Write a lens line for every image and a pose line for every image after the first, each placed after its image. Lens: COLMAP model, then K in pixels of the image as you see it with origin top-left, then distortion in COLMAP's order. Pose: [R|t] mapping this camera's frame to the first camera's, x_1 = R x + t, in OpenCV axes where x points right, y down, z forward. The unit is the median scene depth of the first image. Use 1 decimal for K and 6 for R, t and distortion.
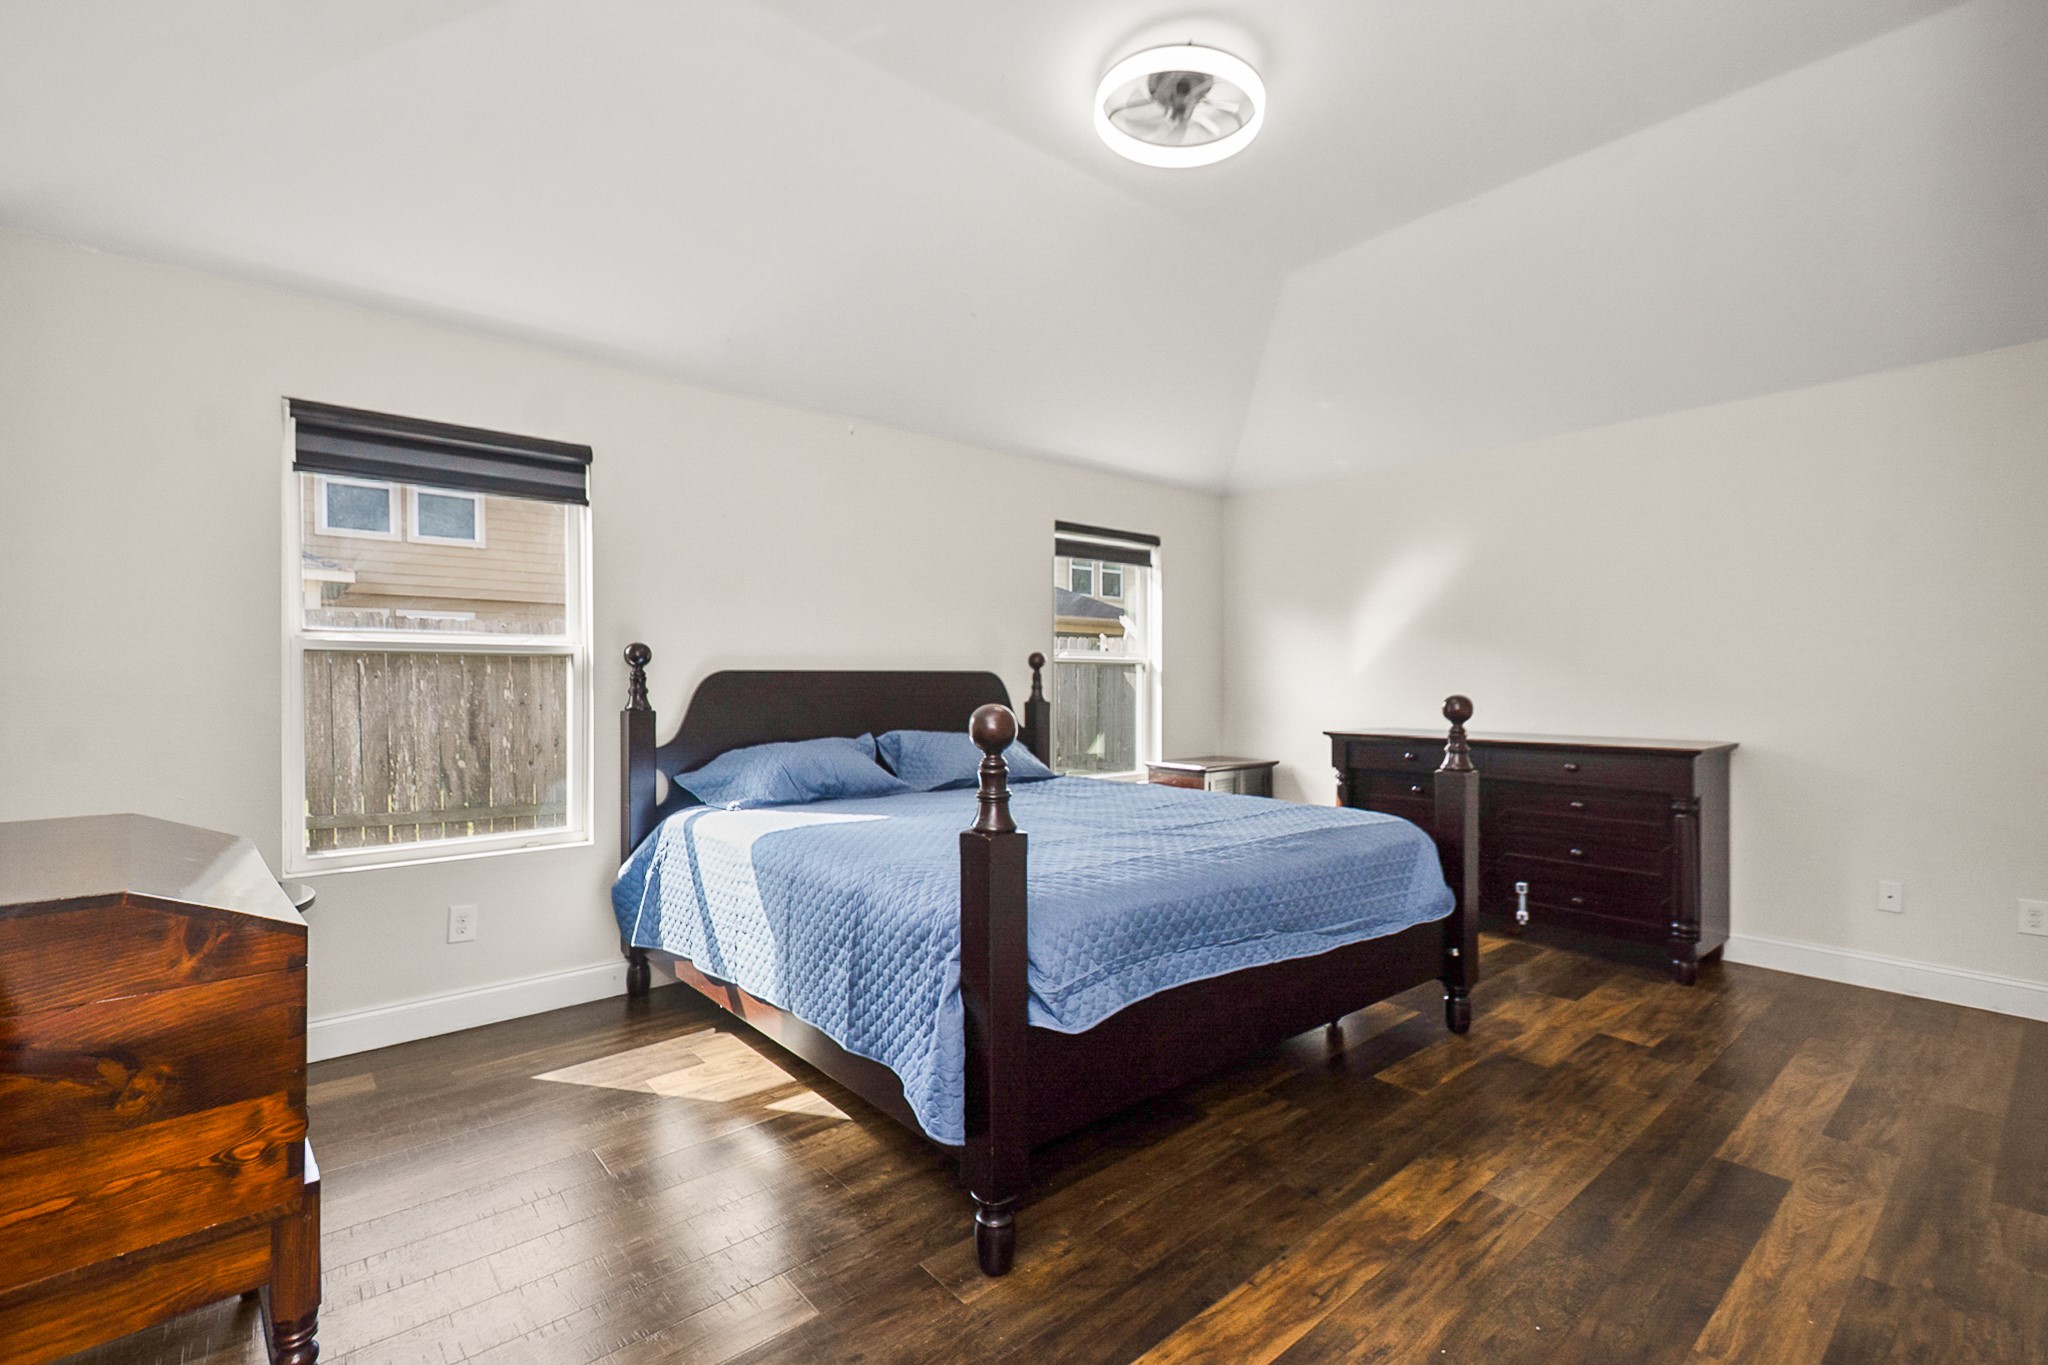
lens RADIAL K [[927.9, 0, 1010.5], [0, 927.9, 677.1], [0, 0, 1]] dist [0.023972, -0.008814]
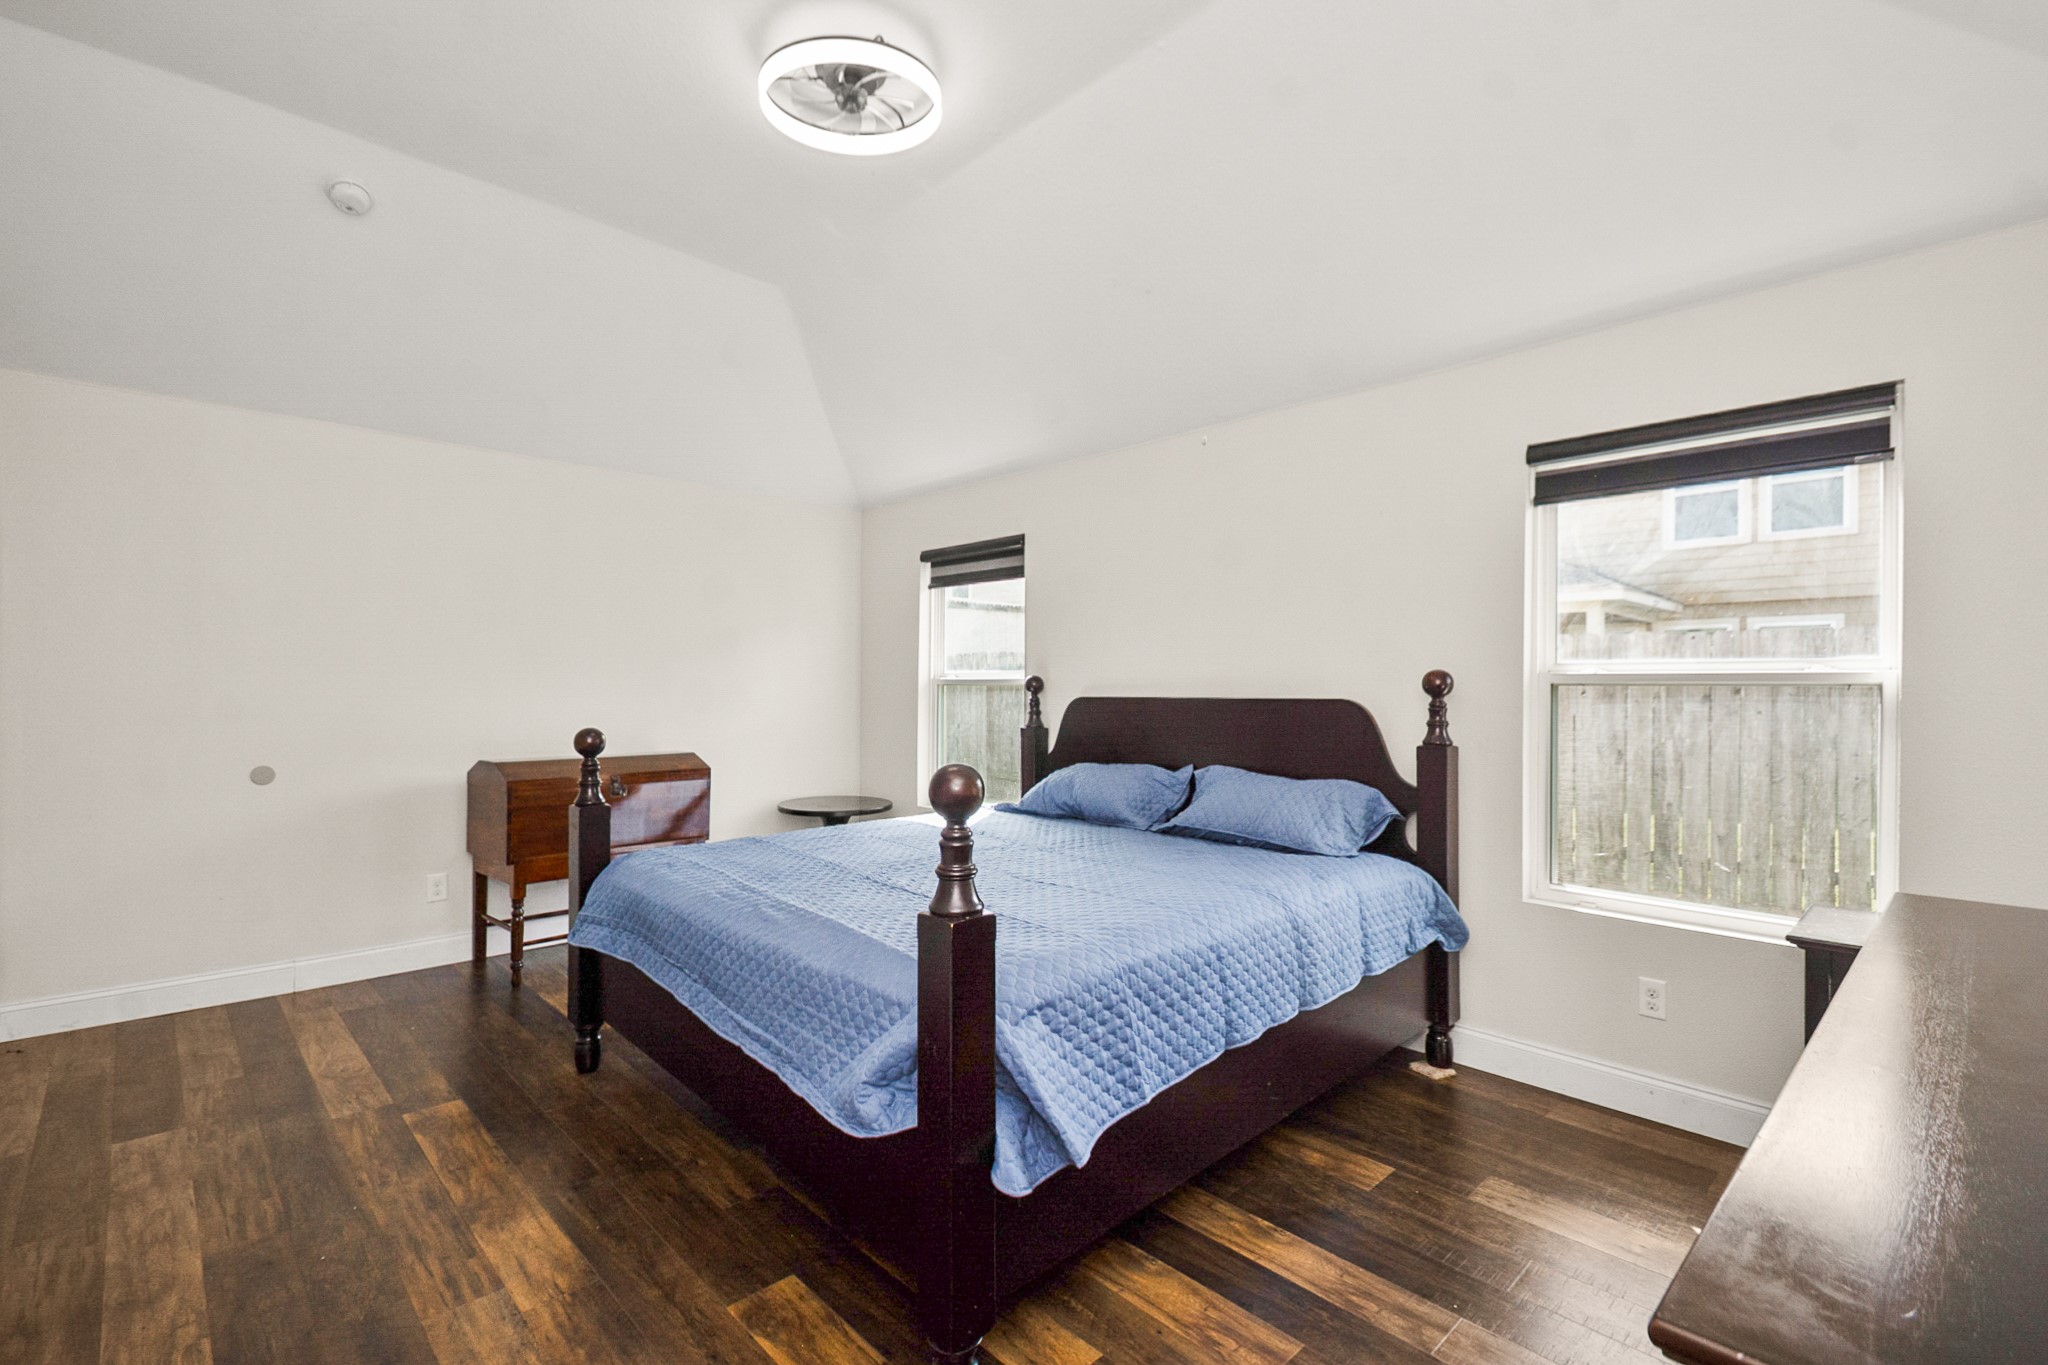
lens RADIAL K [[927.9, 0, 1011.1], [0, 927.9, 676.9], [0, 0, 1]] dist [0.023972, -0.008814]
pose [[0.033602, -0.009791, -0.999387, 0.930227], [0.002844, 0.999949, -0.009701, -0.023628], [0.999431, -0.002516, 0.033628, 0.948311]]
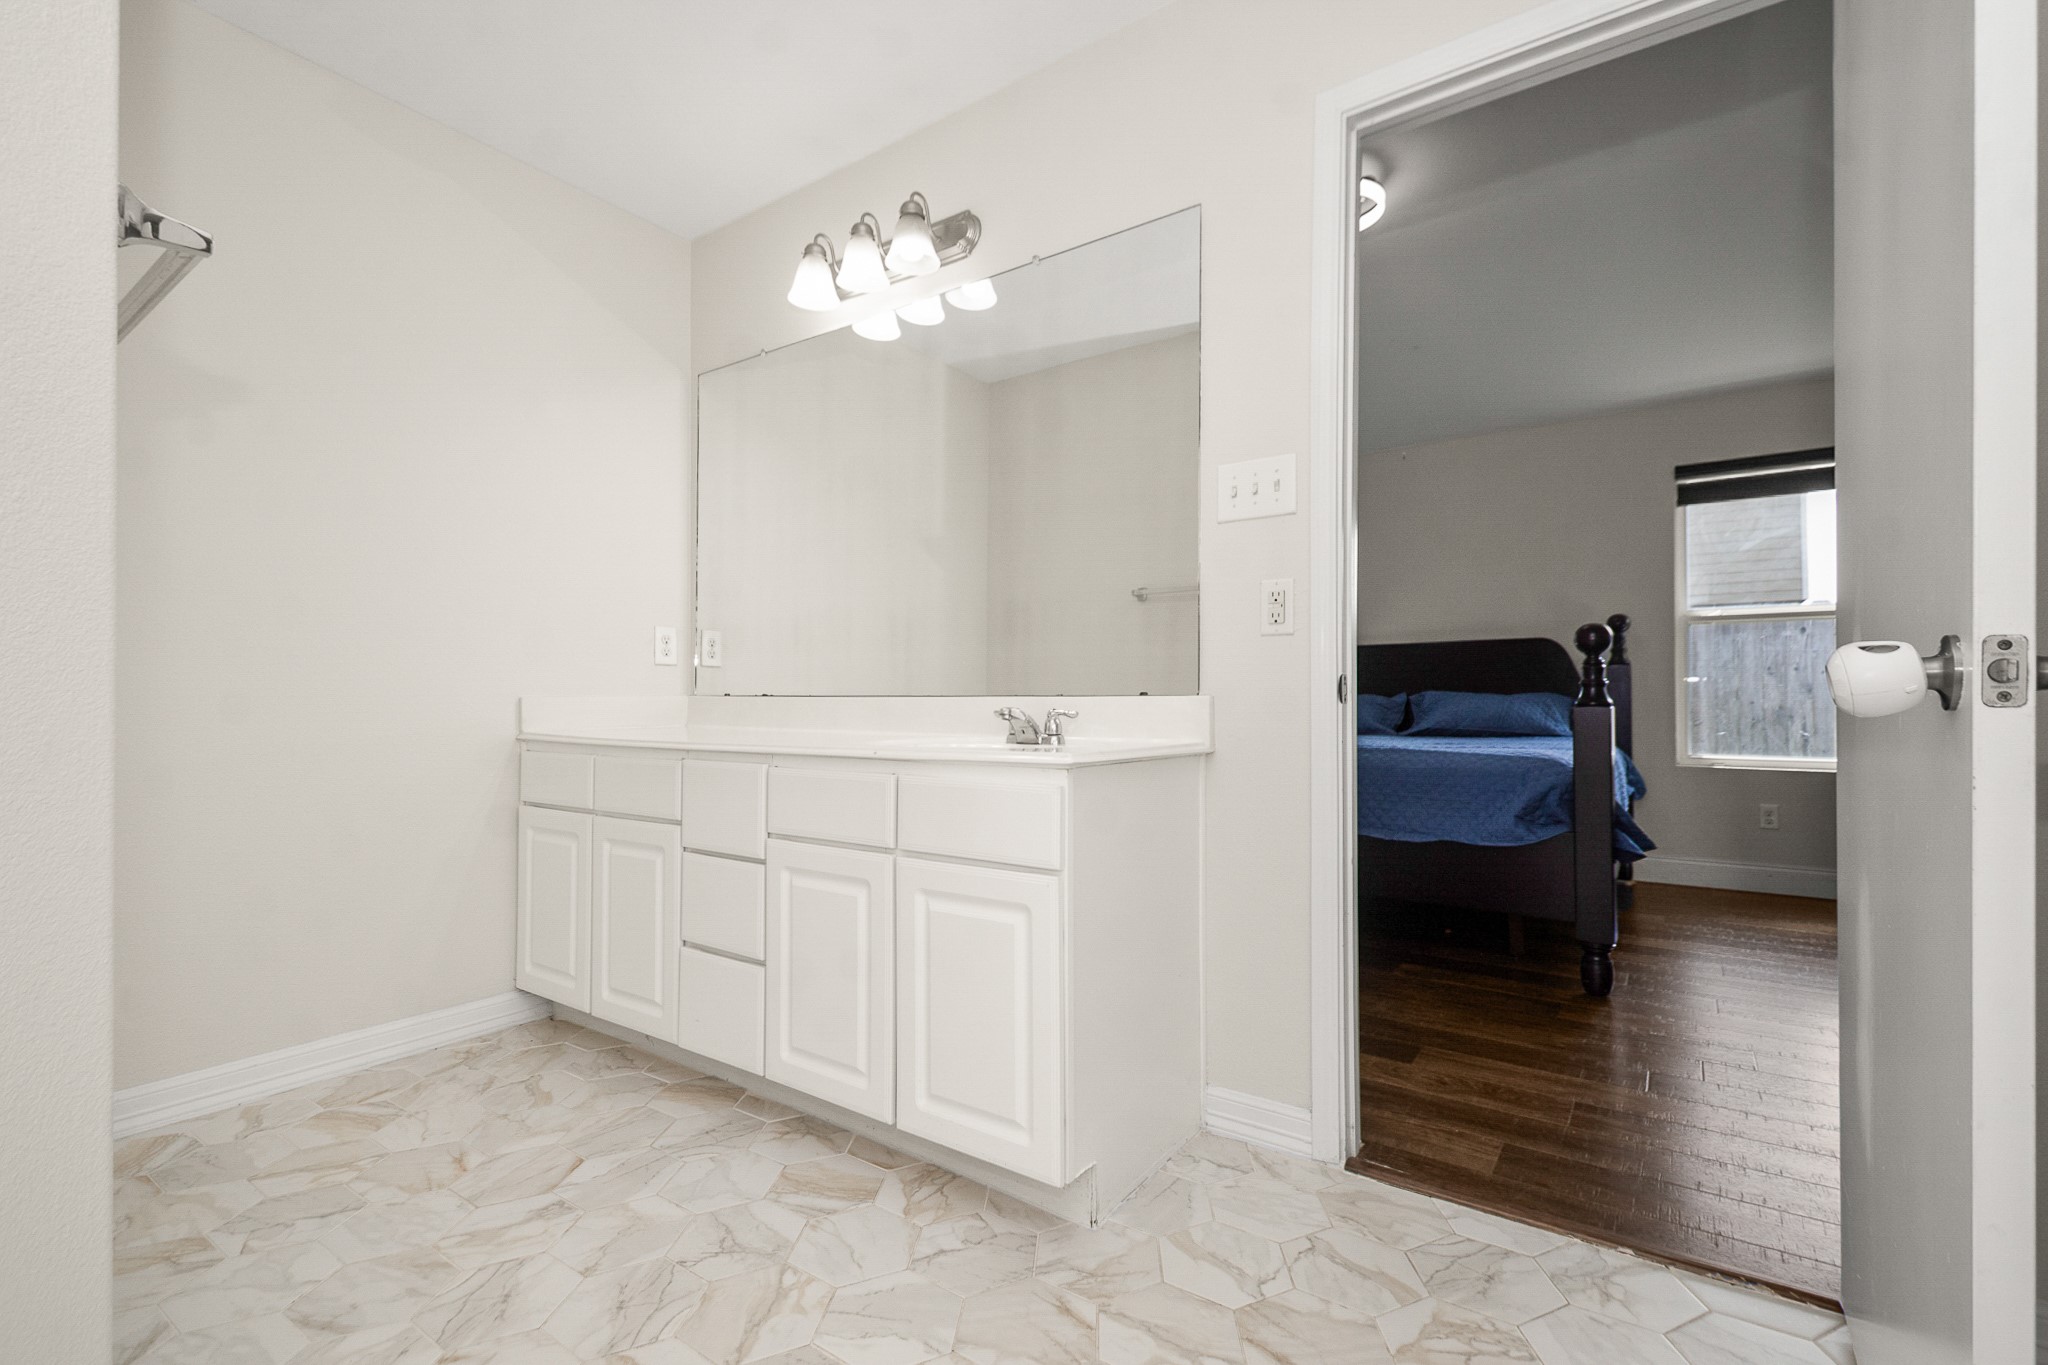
lens RADIAL K [[927.9, 0, 1006.3], [0, 927.9, 696.1], [0, 0, 1]] dist [0.023972, -0.008814]
pose [[0.227830, -0.010231, -0.973647, 1.155187], [0.003455, 0.999947, -0.009699, 0.090865], [0.973695, -0.001154, 0.227854, 0.220020]]
